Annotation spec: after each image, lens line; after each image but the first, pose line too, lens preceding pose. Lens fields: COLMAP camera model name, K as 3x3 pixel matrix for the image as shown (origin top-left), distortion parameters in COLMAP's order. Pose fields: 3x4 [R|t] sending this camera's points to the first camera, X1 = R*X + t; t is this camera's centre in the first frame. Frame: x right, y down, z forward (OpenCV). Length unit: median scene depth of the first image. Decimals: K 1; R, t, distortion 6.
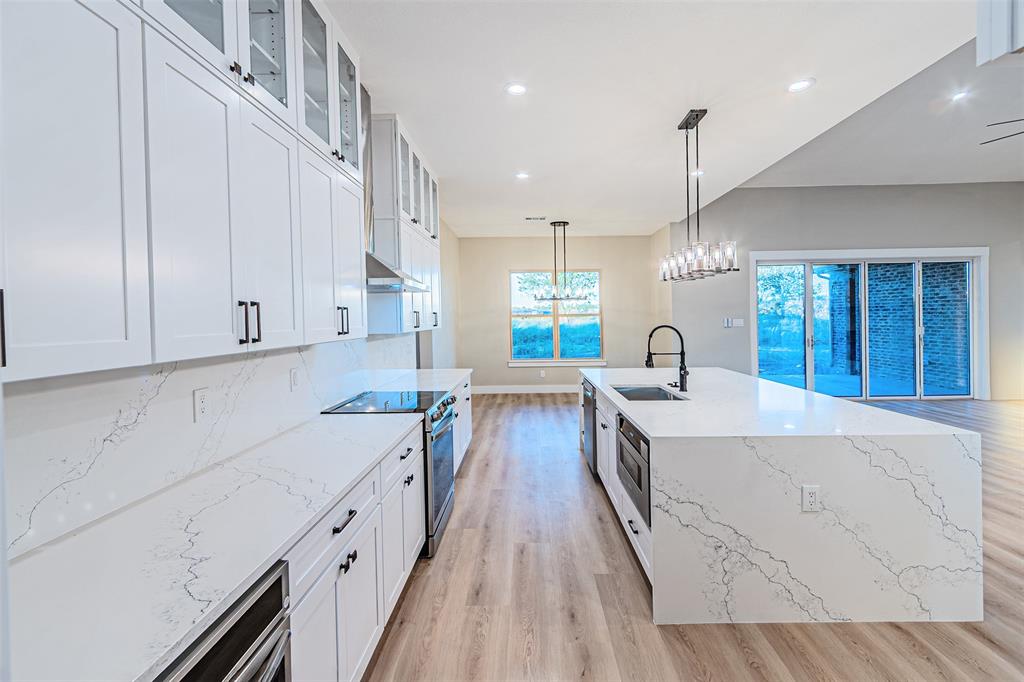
lens RADIAL K [[441.6, 0, 512.0], [0, 441.6, 341.0], [0, 0, 1]] dist [-0.010892, -0.000201]
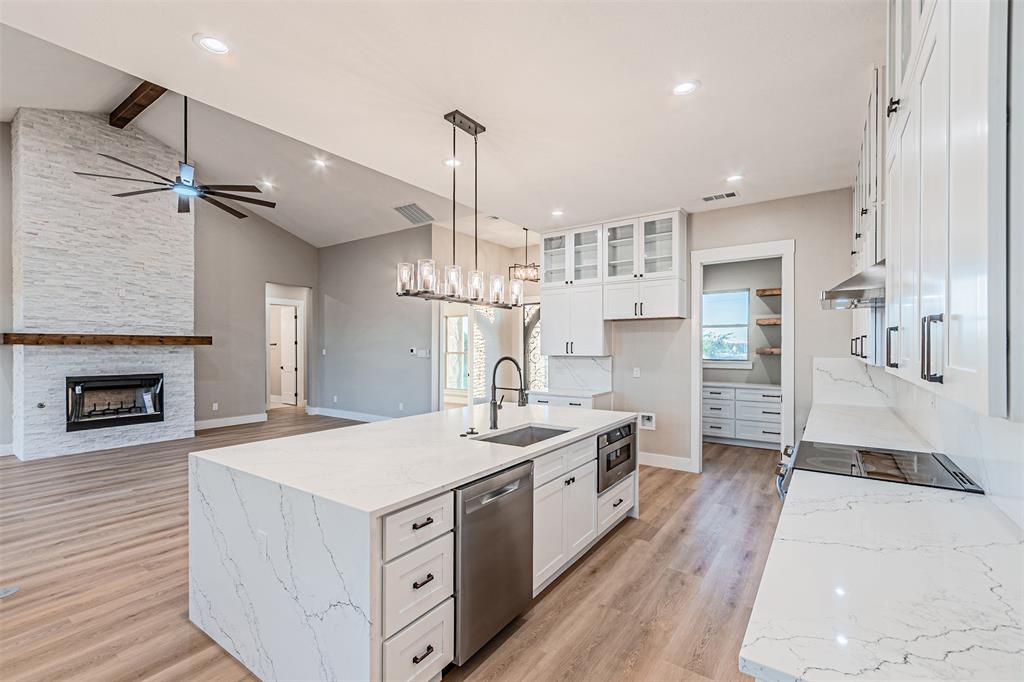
lens RADIAL K [[452.1, 0, 512.8], [0, 452.1, 349.2], [0, 0, 1]] dist [-0.004022, -0.000750]
pose [[-0.840716, 0.007843, 0.541420, -0.179314], [0.033871, 0.998699, 0.038128, -0.100373], [-0.540416, 0.050393, -0.839888, 1.982628]]
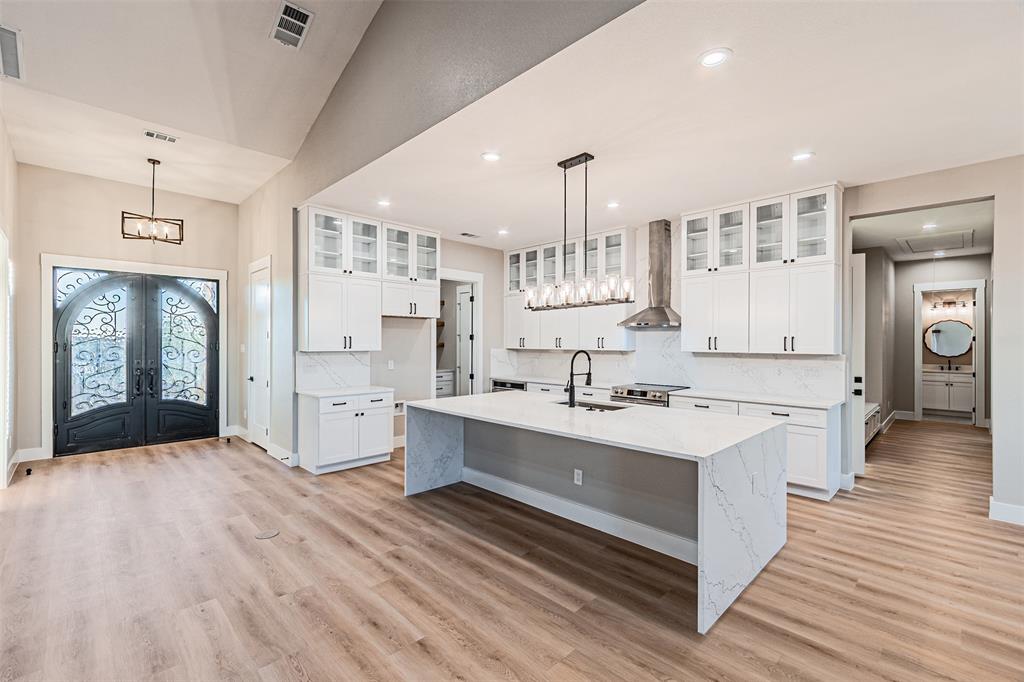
lens RADIAL K [[439.5, 0, 505.2], [0, 439.5, 340.6], [0, 0, 1]] dist [0.001258, 0.000047]
pose [[-0.692142, 0.006868, -0.721729, 1.521271], [-0.029377, 0.998858, 0.037678, -0.116802], [0.721164, 0.047281, -0.691149, 1.868492]]
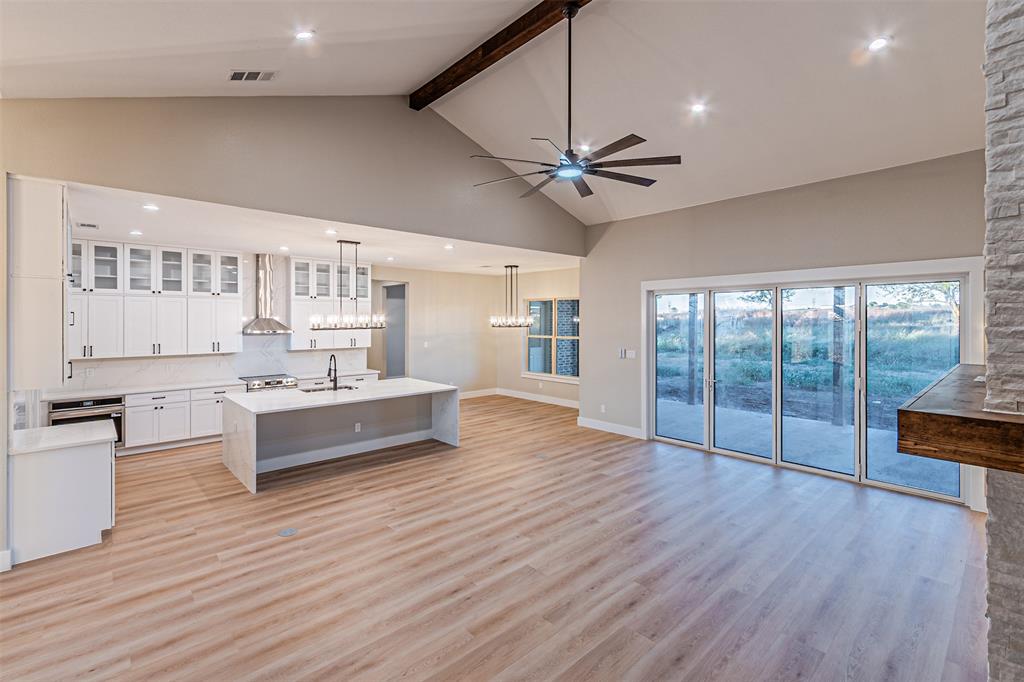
lens RADIAL K [[460.3, 0, 498.3], [0, 460.3, 322.1], [0, 0, 1]] dist [0.007043, 0.000097]
pose [[0.683358, 0.016774, -0.729891, 2.568410], [-0.043474, 0.998897, -0.017746, -0.195770], [0.728788, 0.043858, 0.683333, 0.159388]]
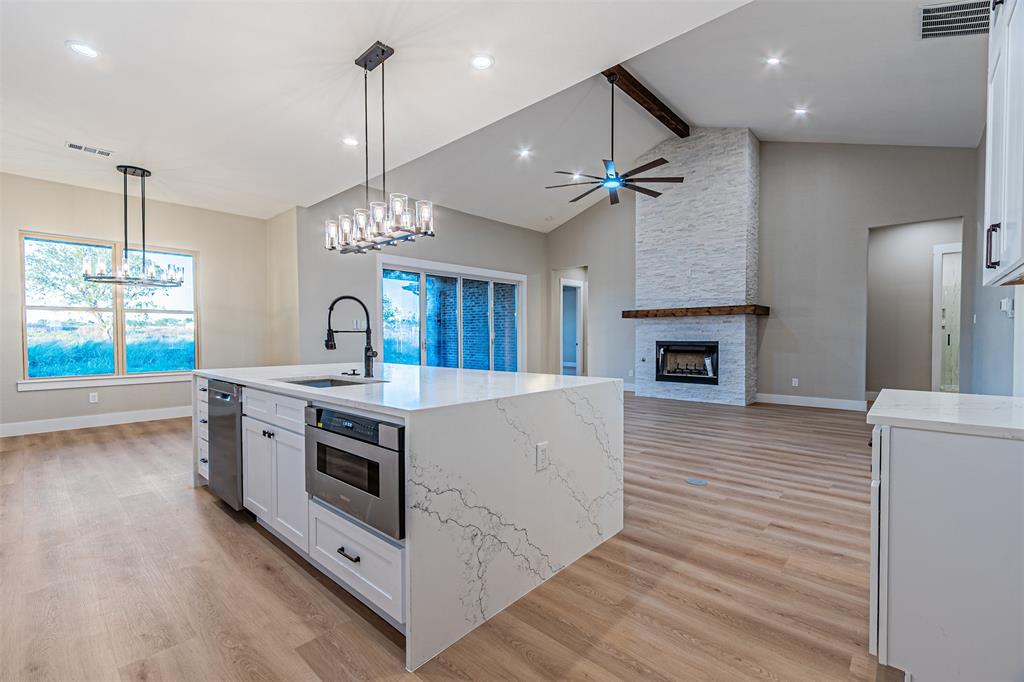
lens RADIAL K [[446.6, 0, 504.6], [0, 446.6, 349.0], [0, 0, 1]] dist [0.002963, 0.000165]
pose [[0.659452, -0.011495, 0.751659, -0.086969], [0.031302, 0.999436, -0.012177, 0.086410], [-0.751095, 0.031559, 0.659440, 0.265313]]
